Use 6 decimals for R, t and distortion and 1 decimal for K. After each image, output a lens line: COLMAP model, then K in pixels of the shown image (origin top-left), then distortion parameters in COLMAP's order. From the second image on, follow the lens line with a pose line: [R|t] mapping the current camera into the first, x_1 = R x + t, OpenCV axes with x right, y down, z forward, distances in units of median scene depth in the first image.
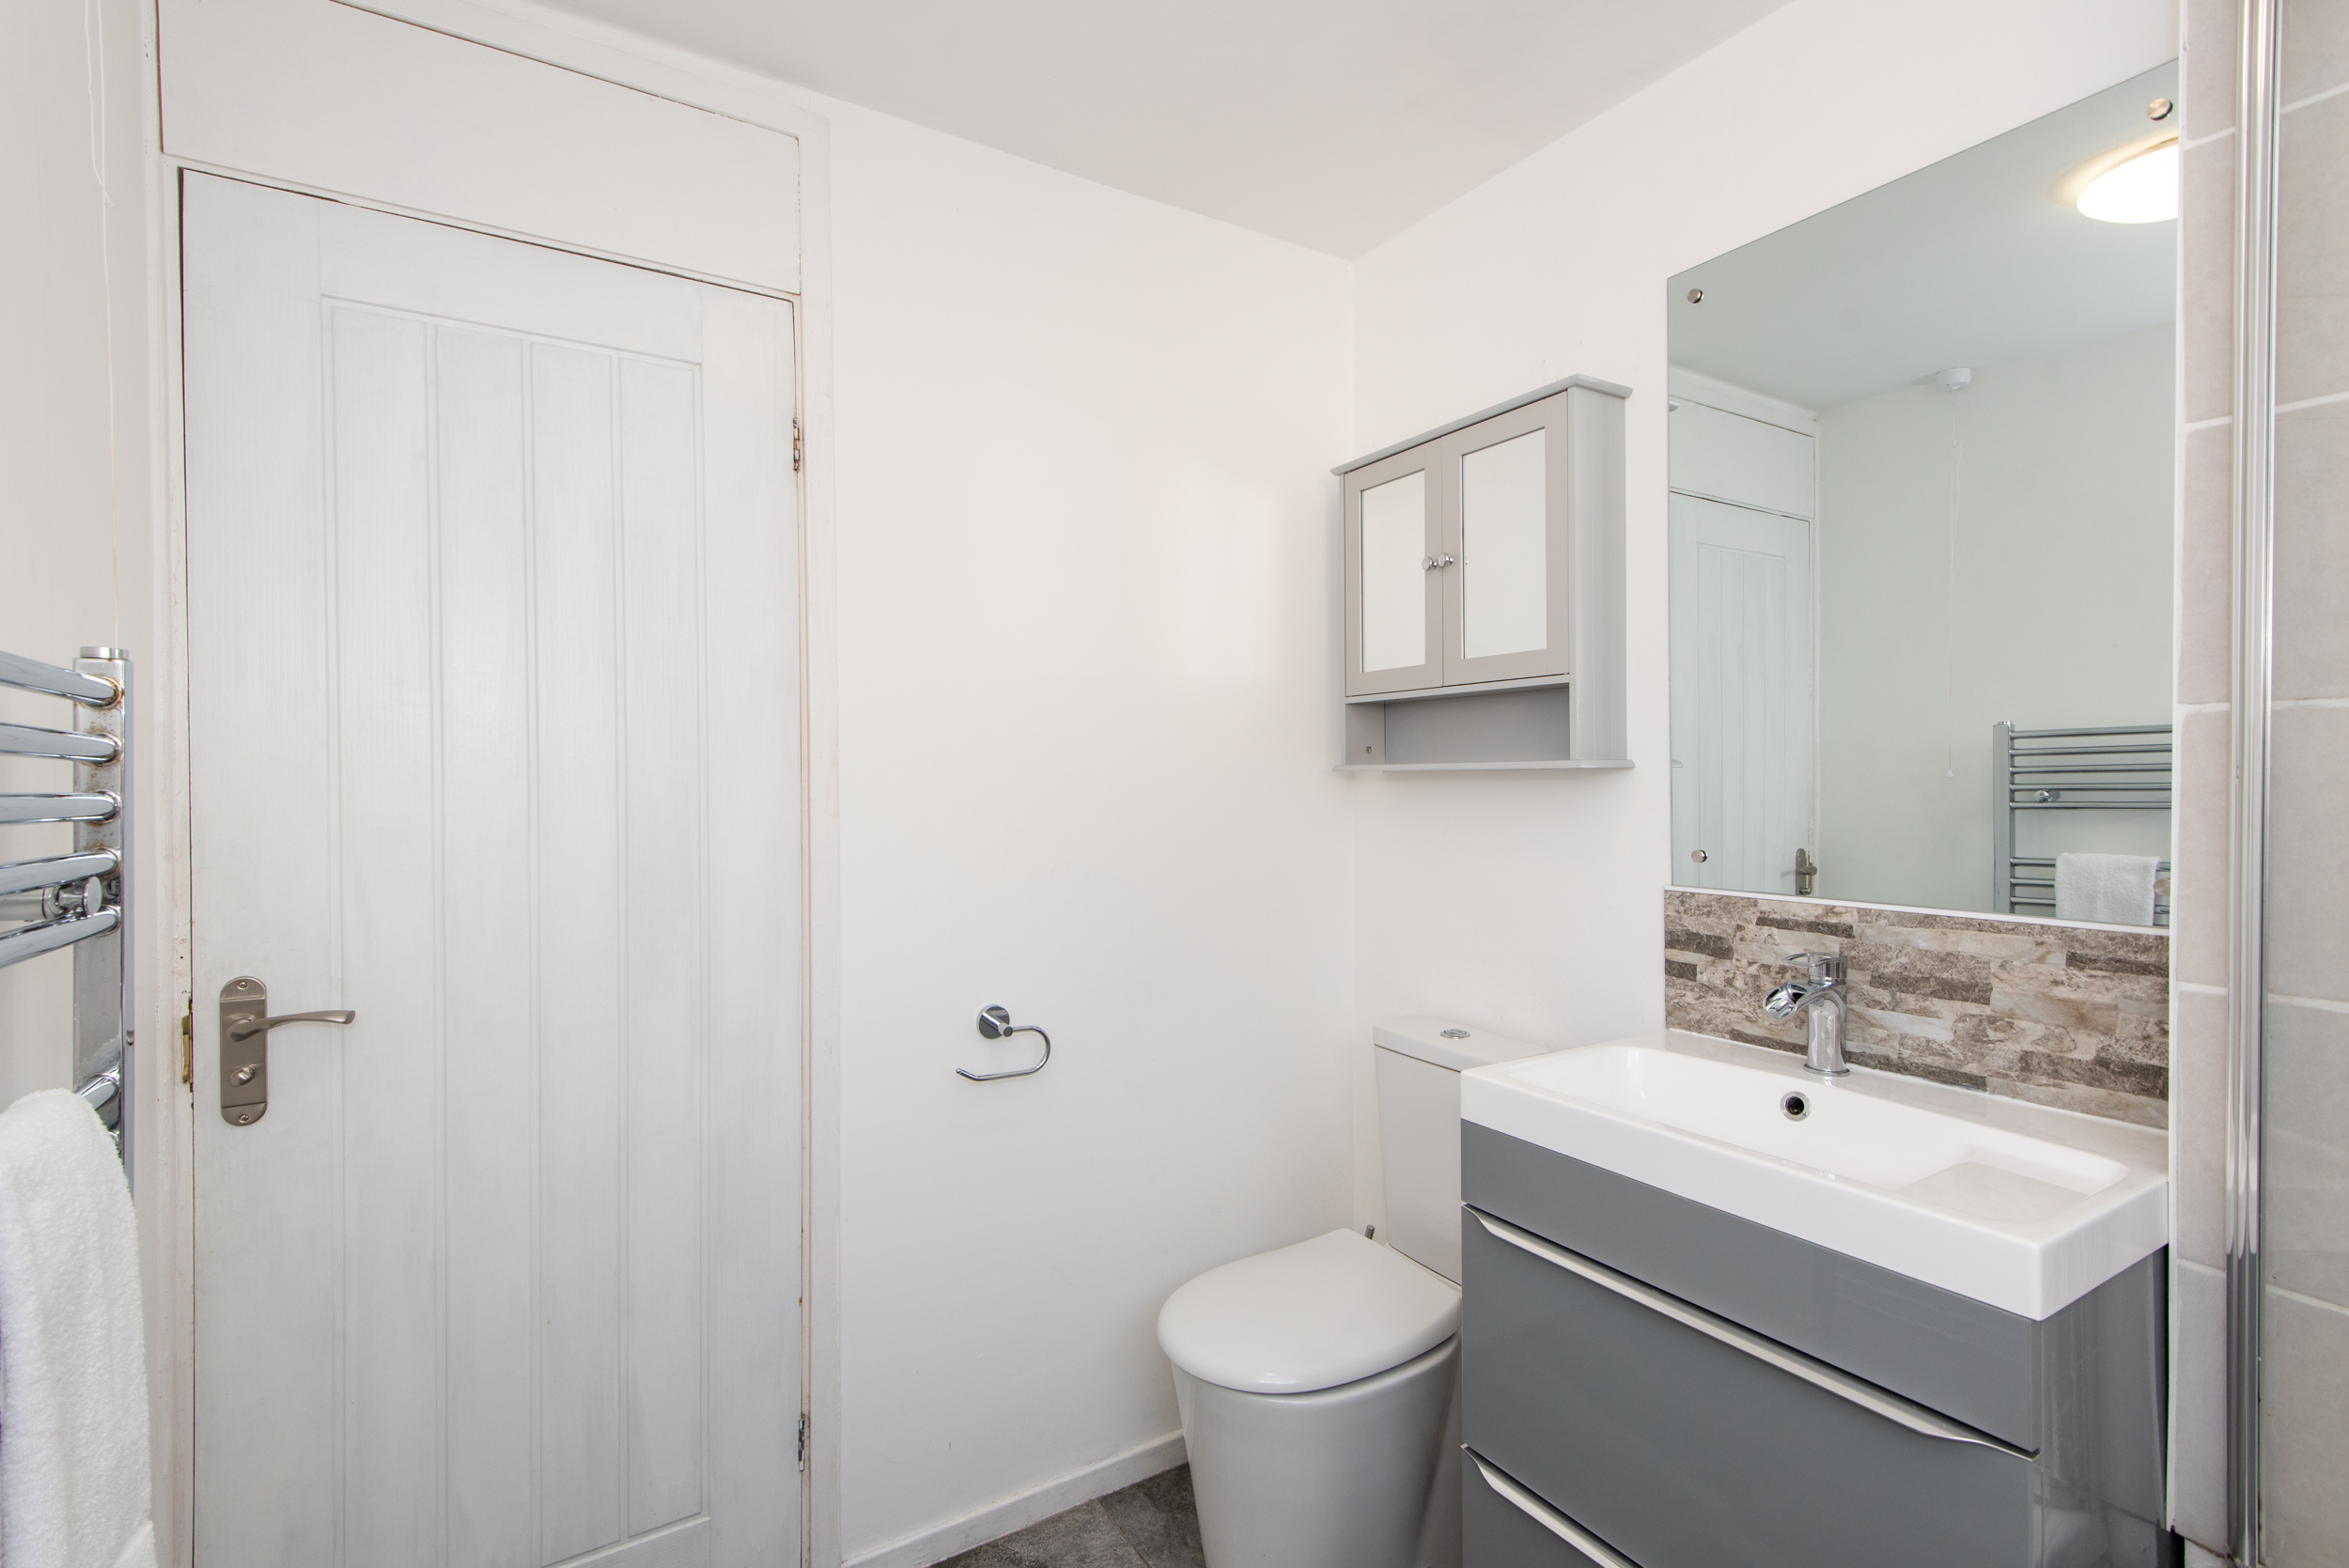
lens RADIAL K [[1057.1, 0, 1169.1], [0, 1057.1, 786.5], [0, 0, 1]] dist [0.021963, -0.006106]
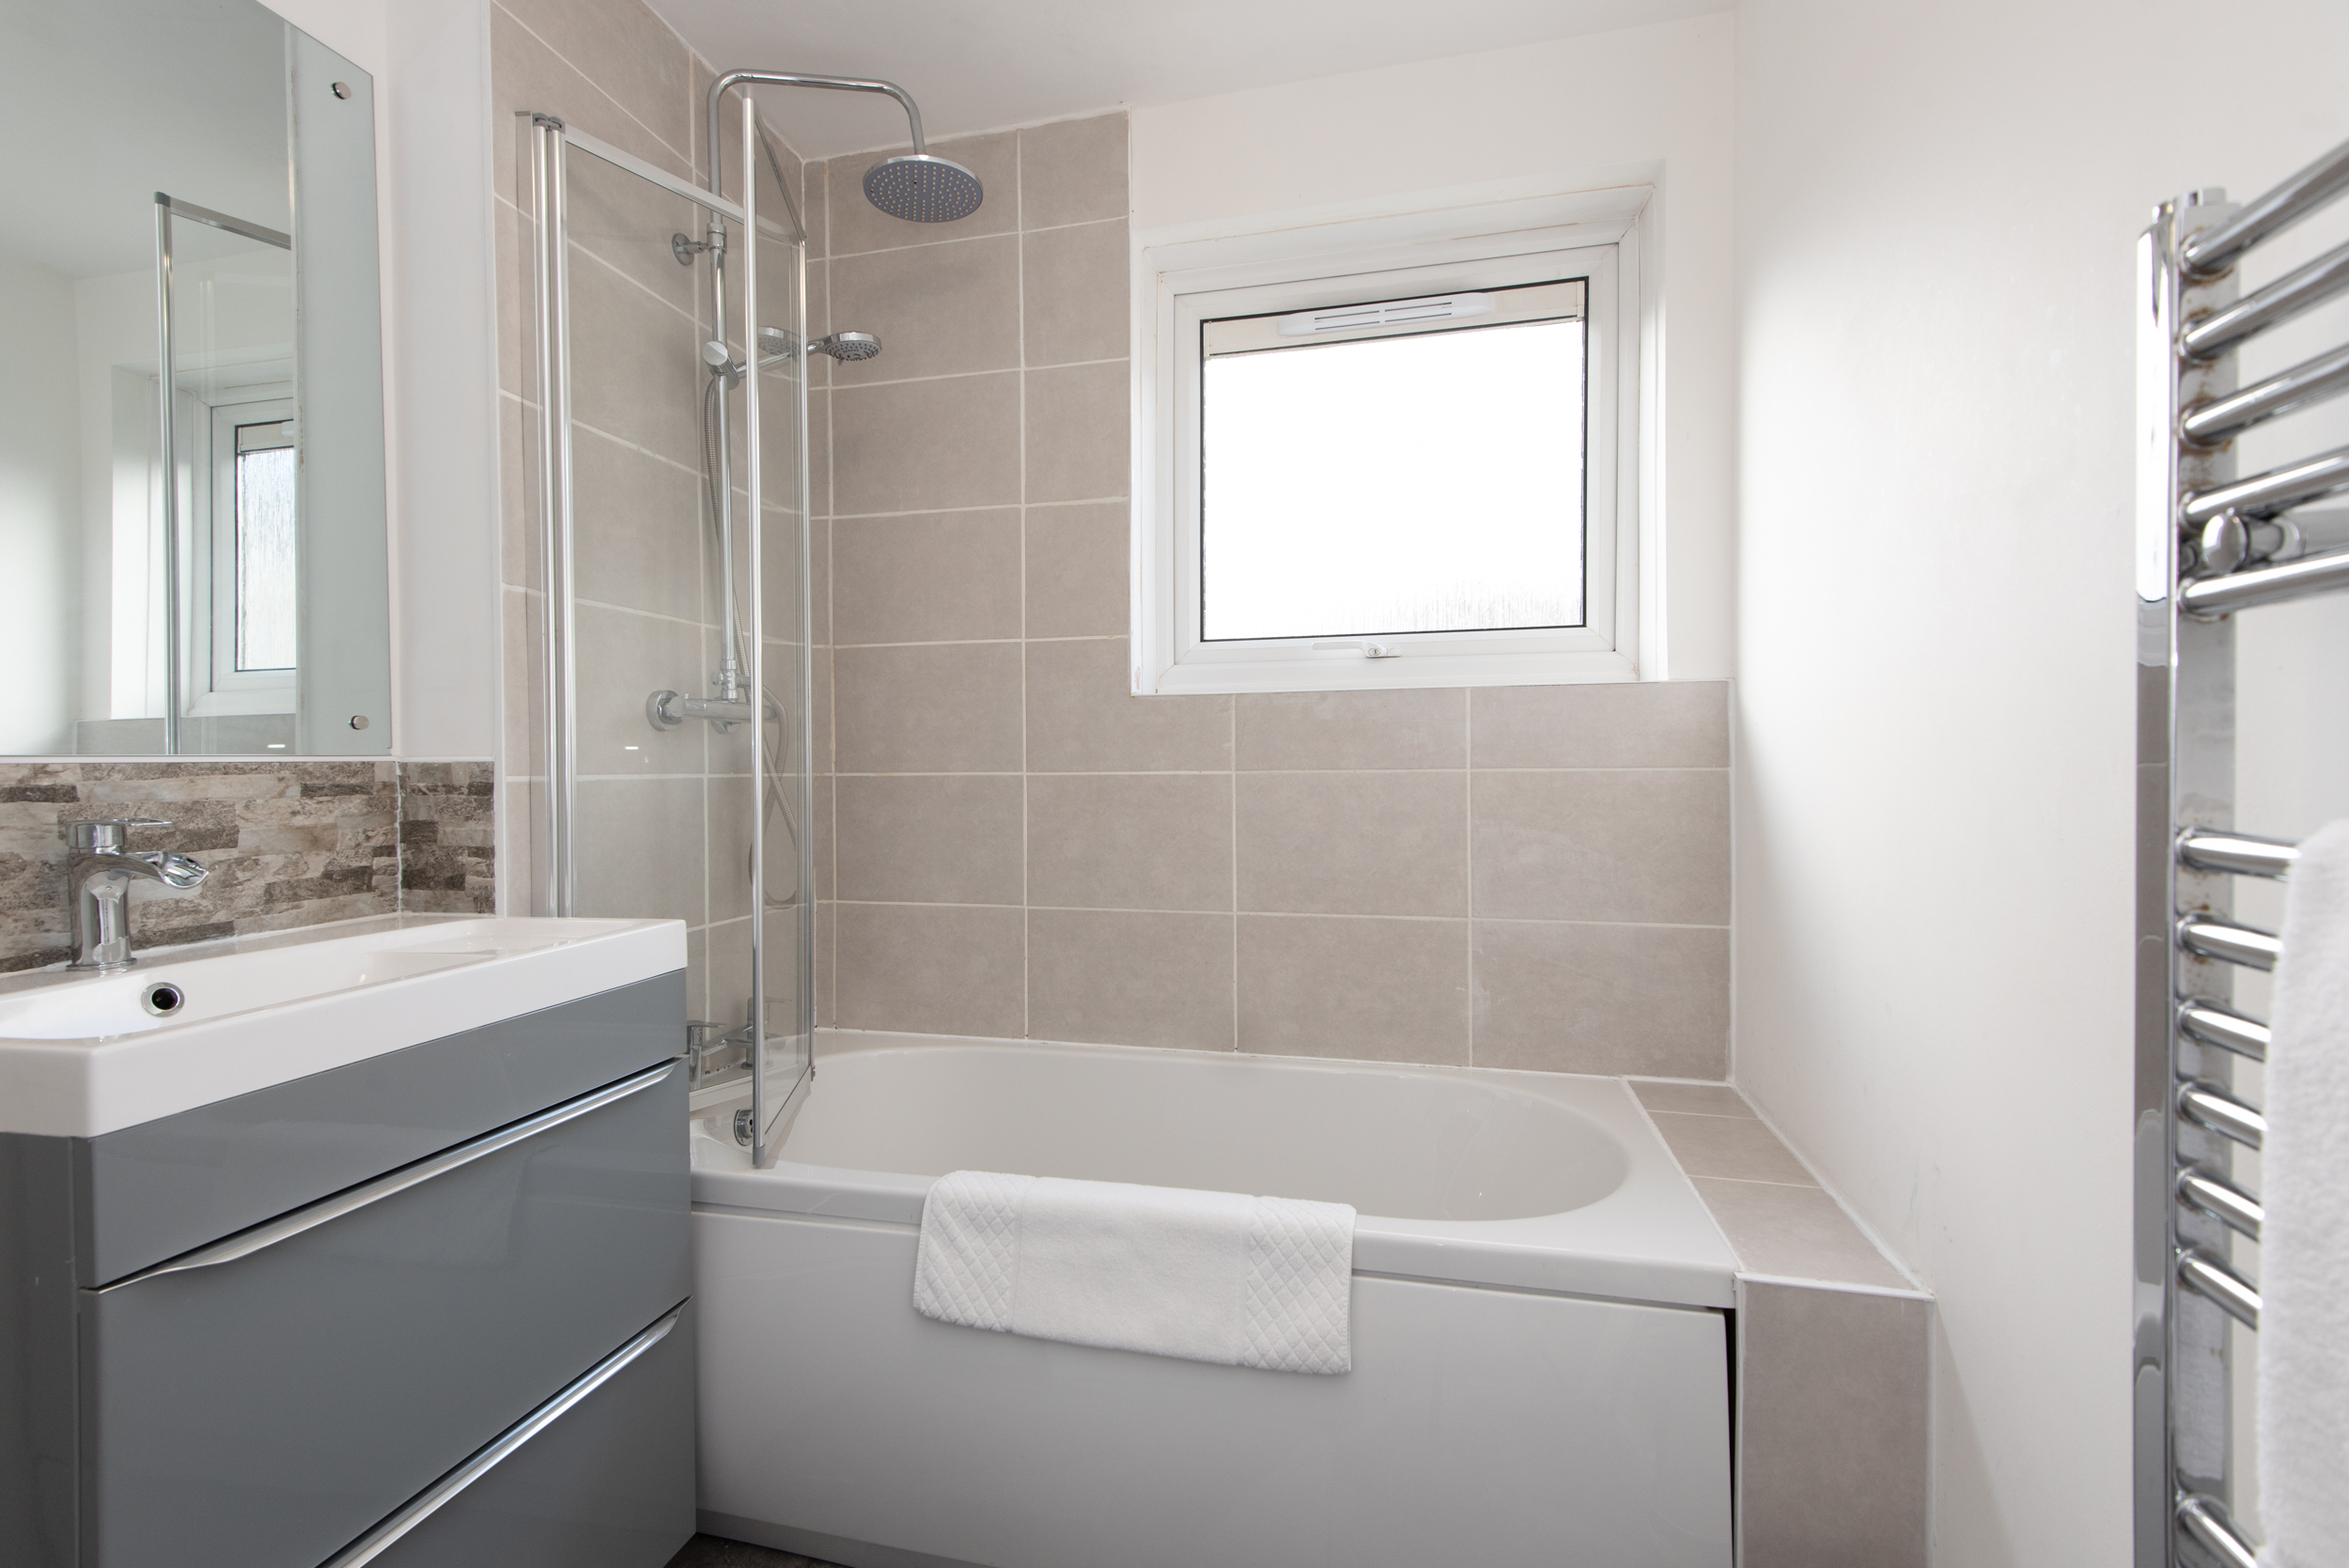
lens RADIAL K [[1057.1, 0, 1173.3], [0, 1057.1, 772.8], [0, 0, 1]] dist [0.021963, -0.006106]
pose [[-0.699945, -0.001579, 0.714195, -0.560695], [0.011902, 0.999833, 0.013876, 0.132018], [-0.714098, 0.018213, -0.699809, 1.078957]]
